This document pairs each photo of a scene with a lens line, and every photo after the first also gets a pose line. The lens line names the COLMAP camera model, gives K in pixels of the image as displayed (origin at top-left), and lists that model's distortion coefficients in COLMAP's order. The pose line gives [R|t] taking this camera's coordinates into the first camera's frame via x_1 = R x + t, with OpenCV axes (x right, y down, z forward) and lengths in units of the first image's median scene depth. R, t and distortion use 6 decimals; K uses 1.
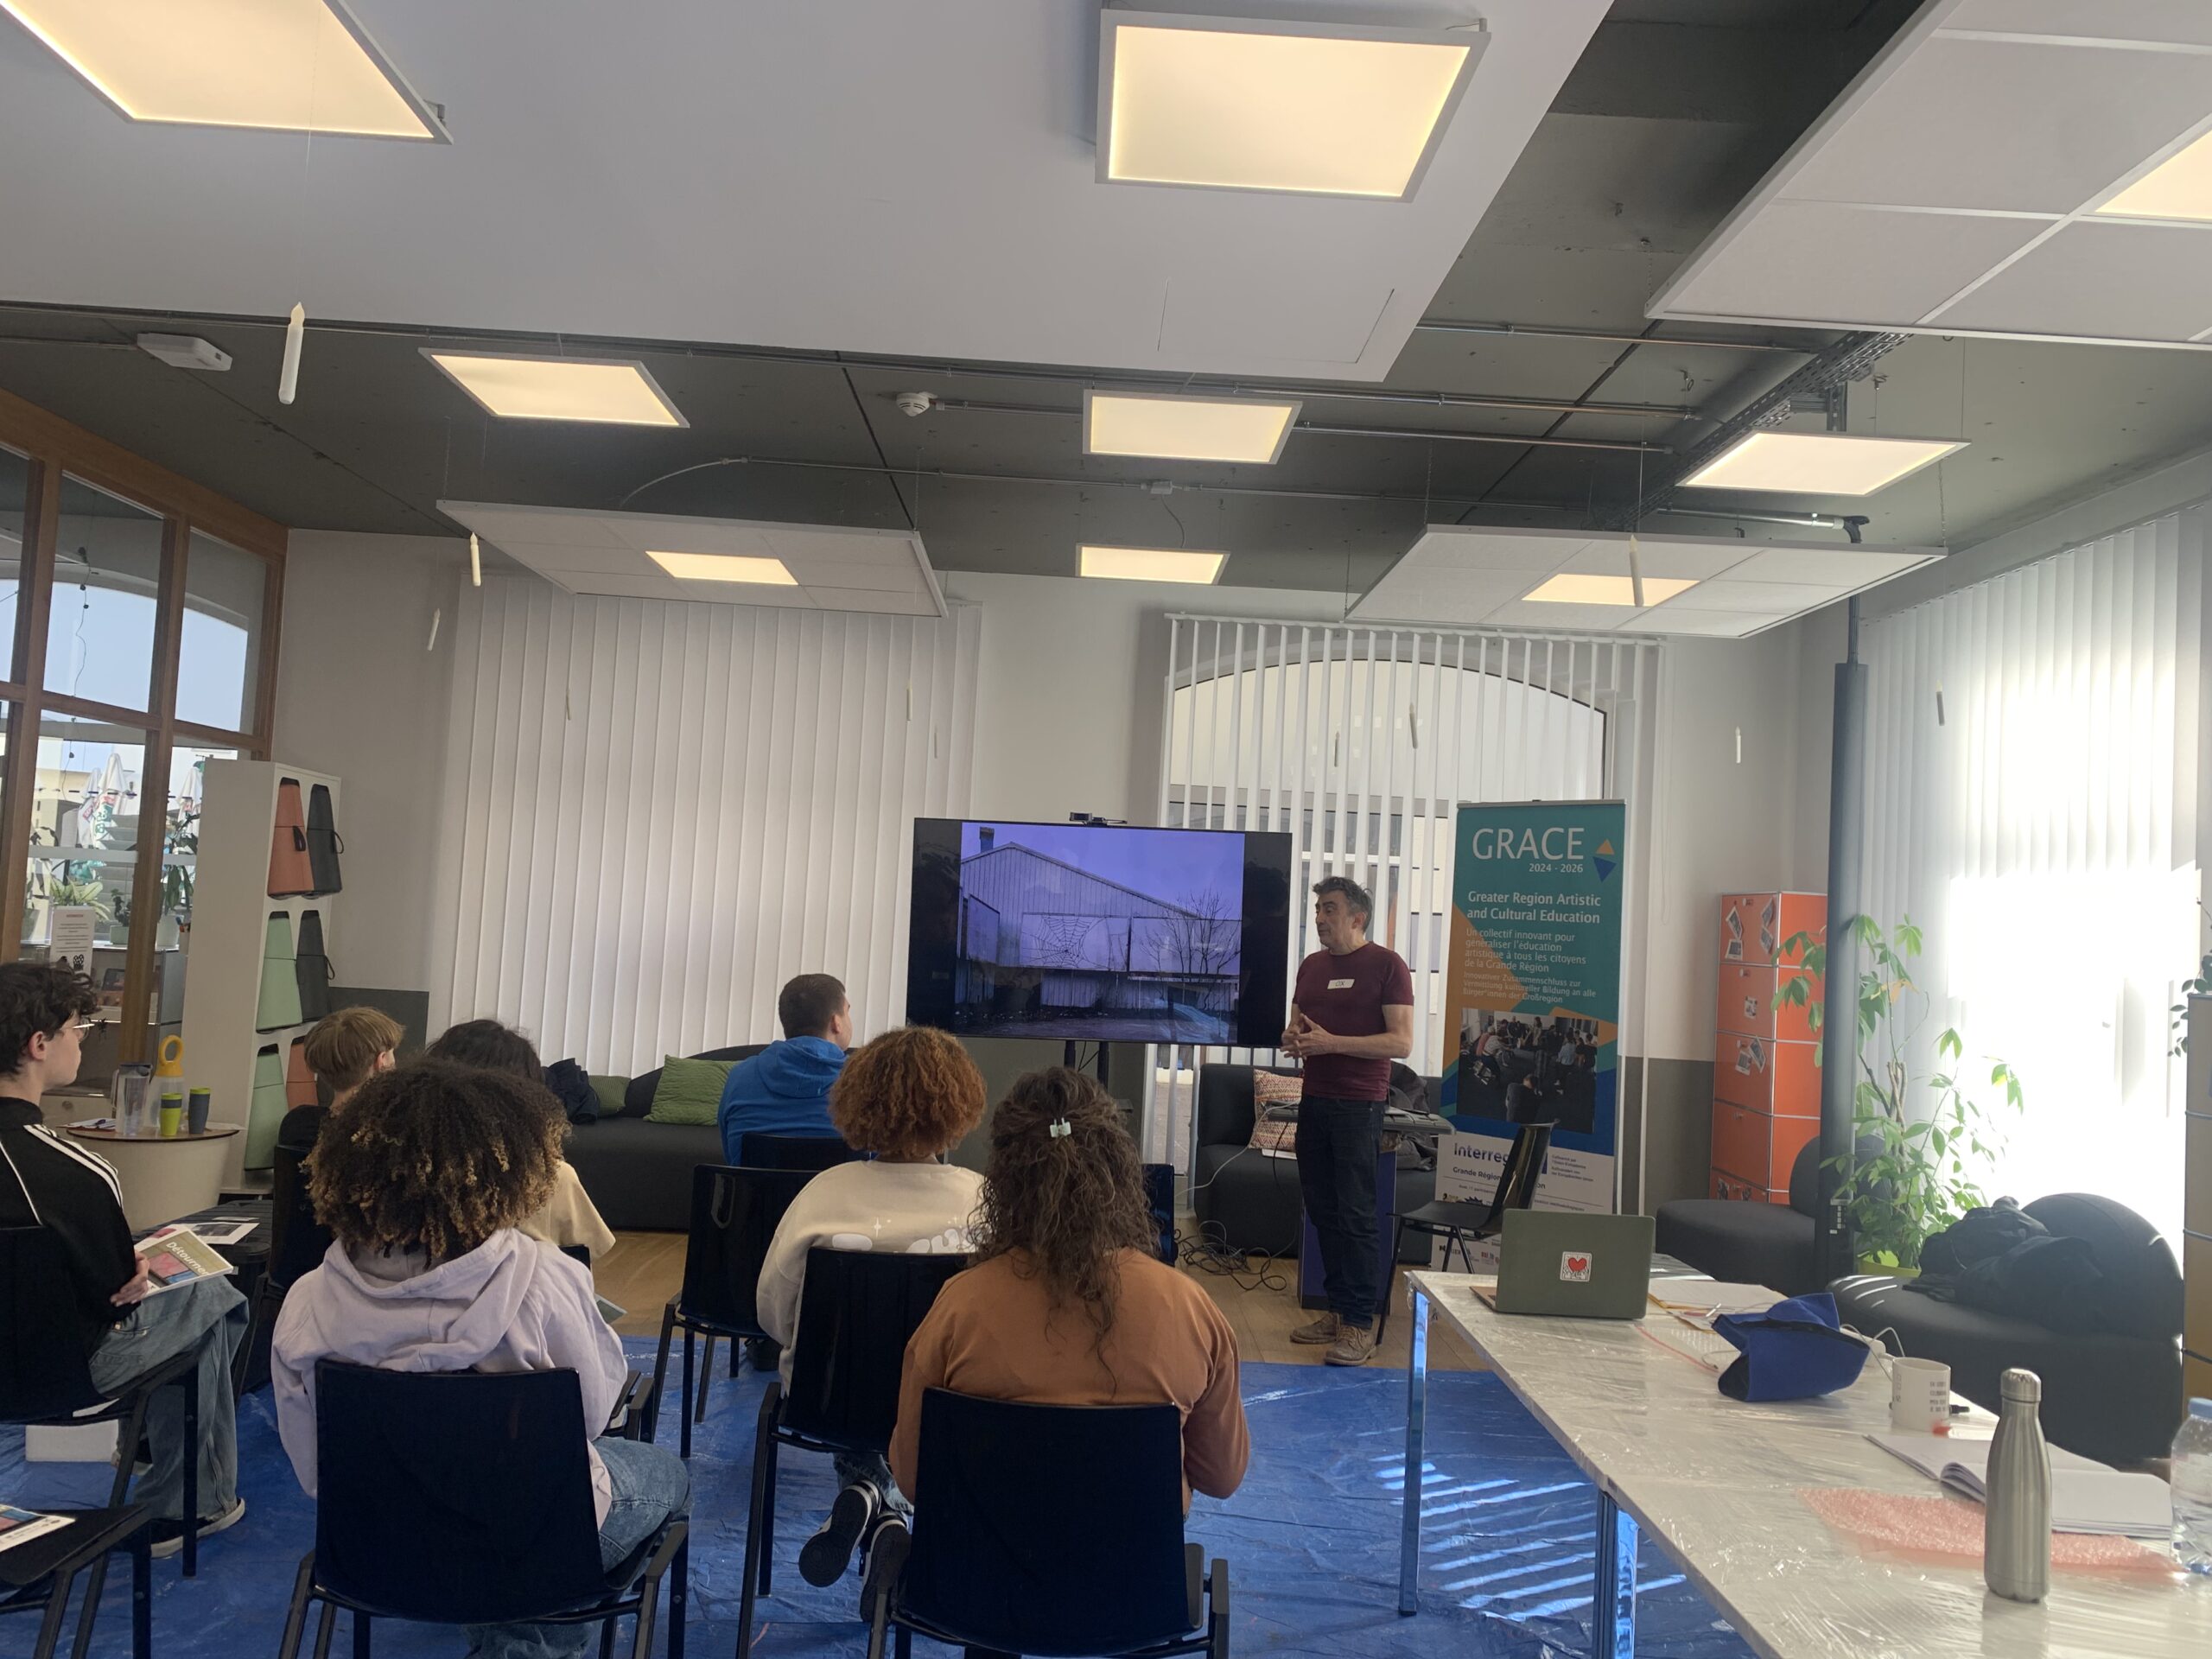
lens RADIAL K [[1684.8, 0, 1102.3], [0, 1684.8, 825.4], [0, 0, 1]] dist [-0.003001, -0.000211]
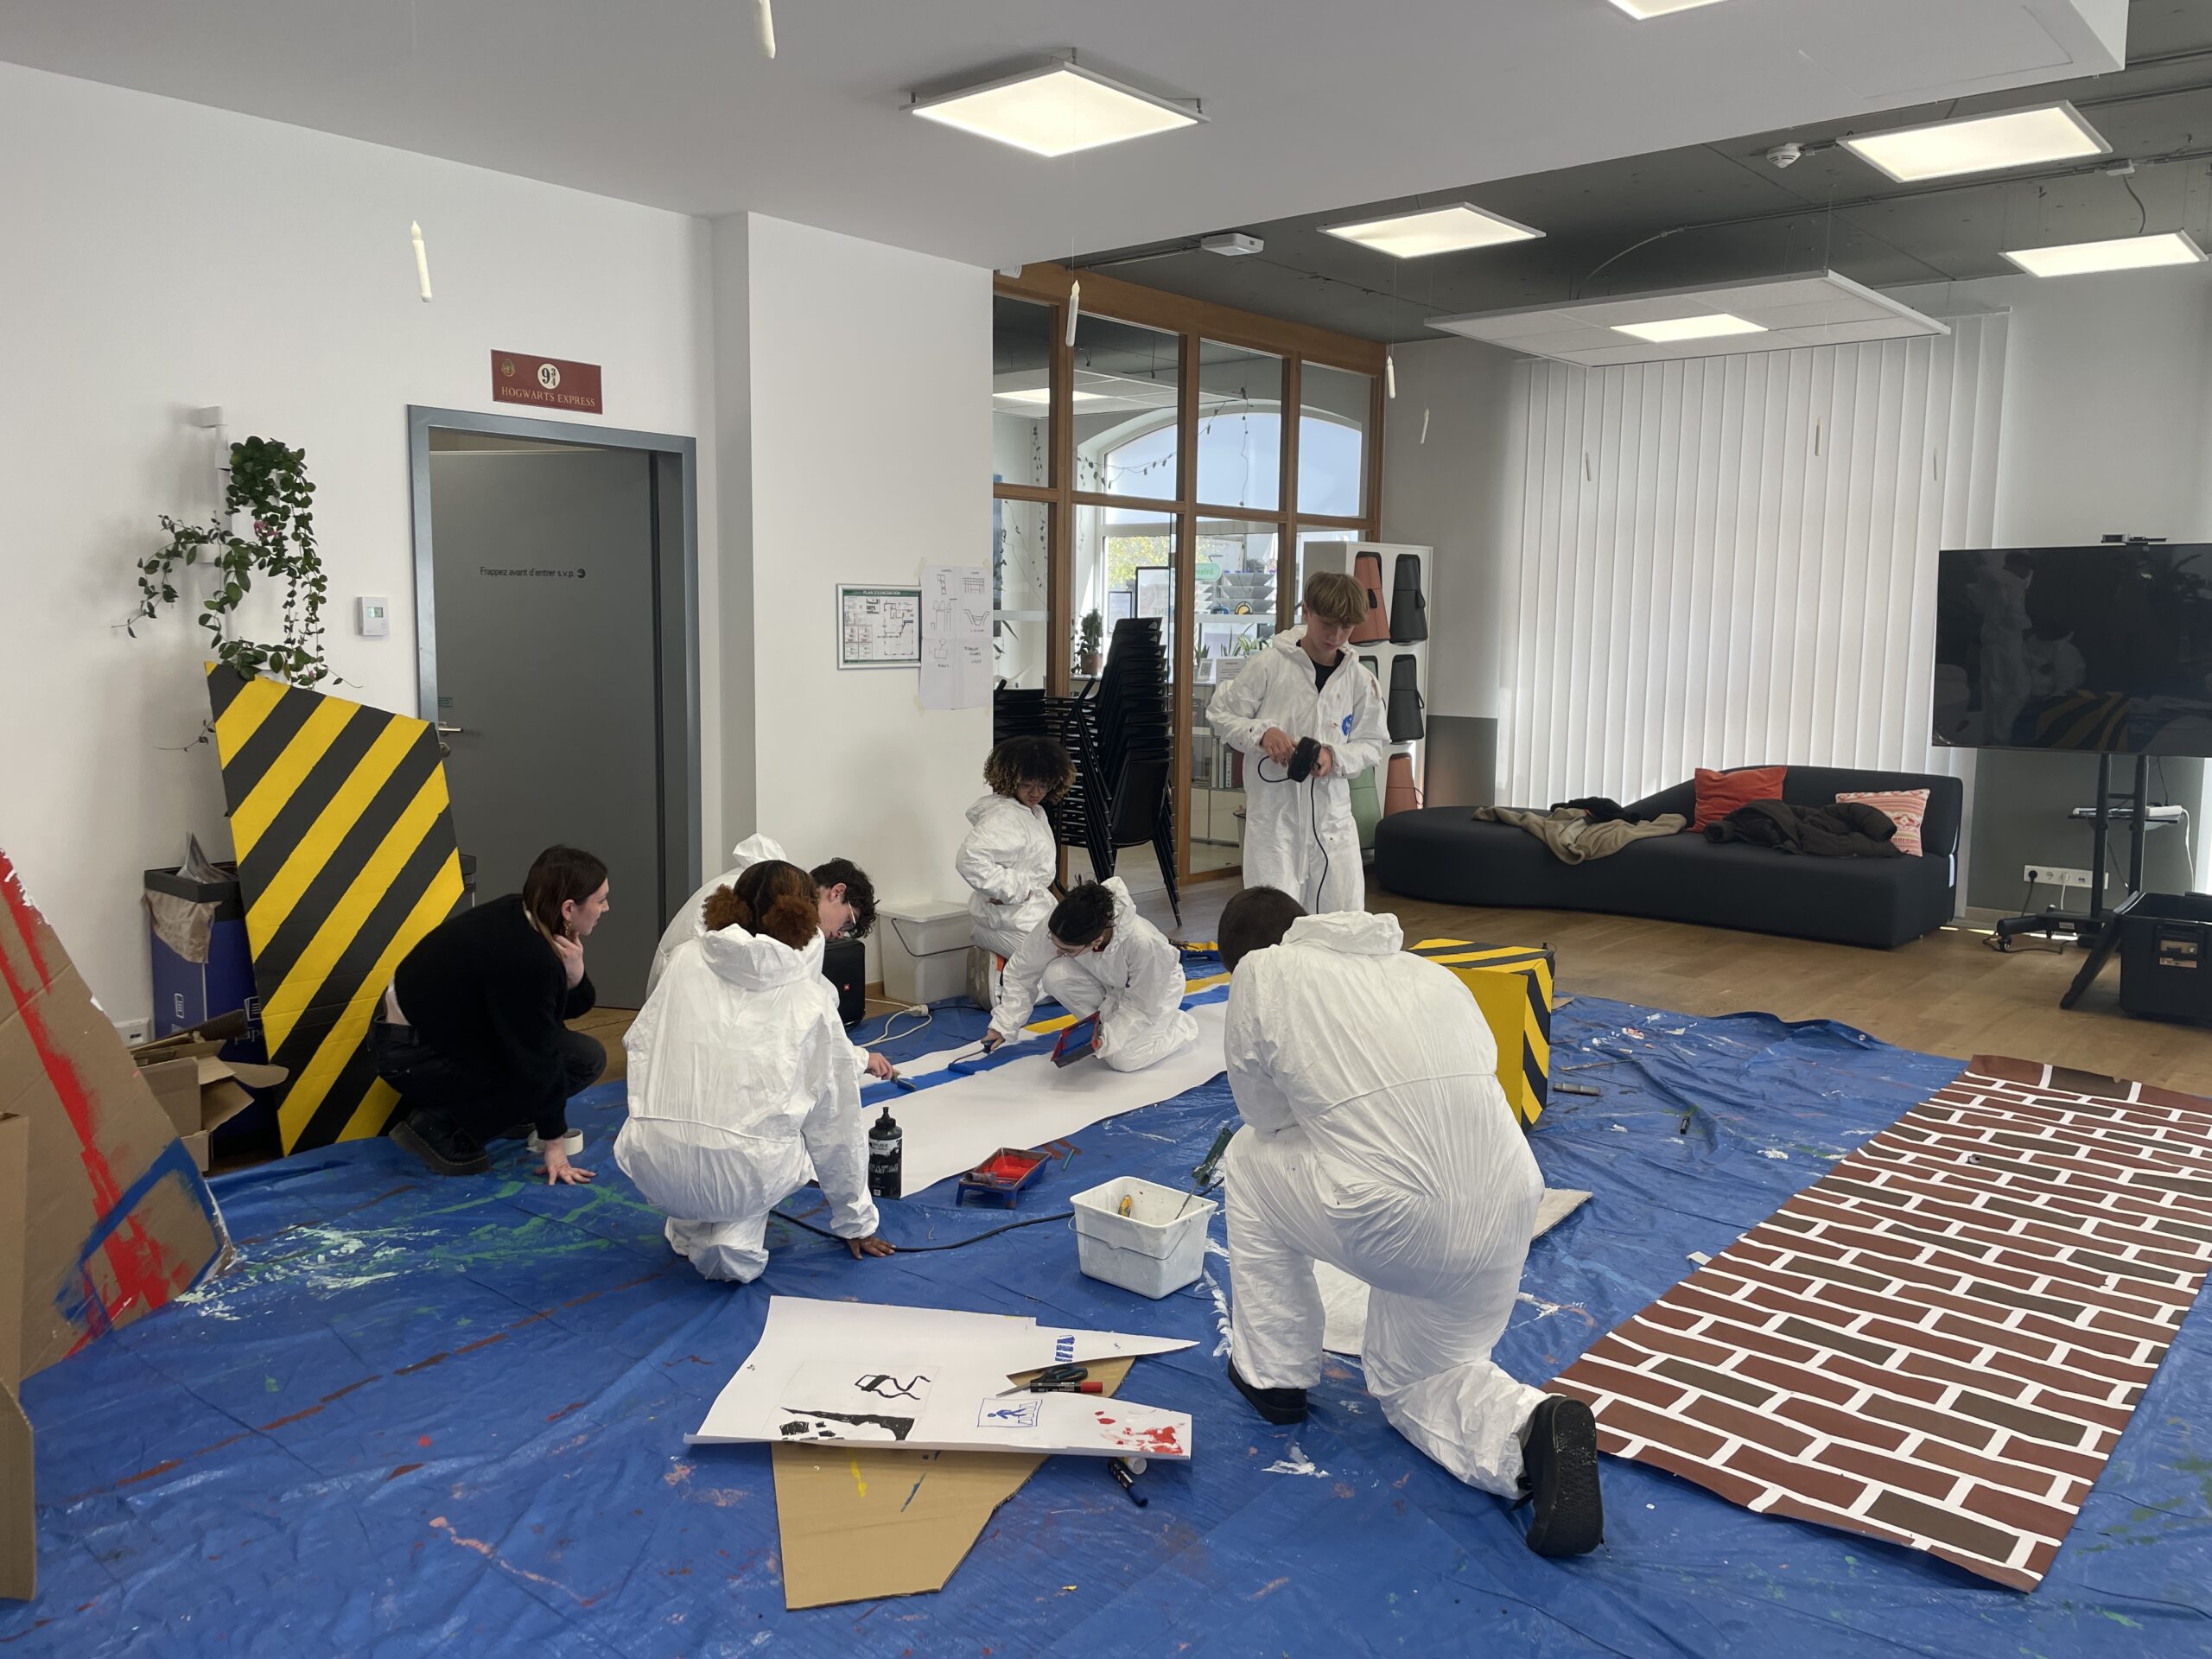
lens RADIAL K [[1678.1, 0, 1106.2], [0, 1678.1, 828.8], [0, 0, 1]] dist [0.013743, 0.005758]
pose [[0.745800, 0.032393, -0.665382, 0.242730], [0.065689, 0.990373, 0.121842, 0.013300], [0.662923, -0.134578, 0.736493, -0.114405]]
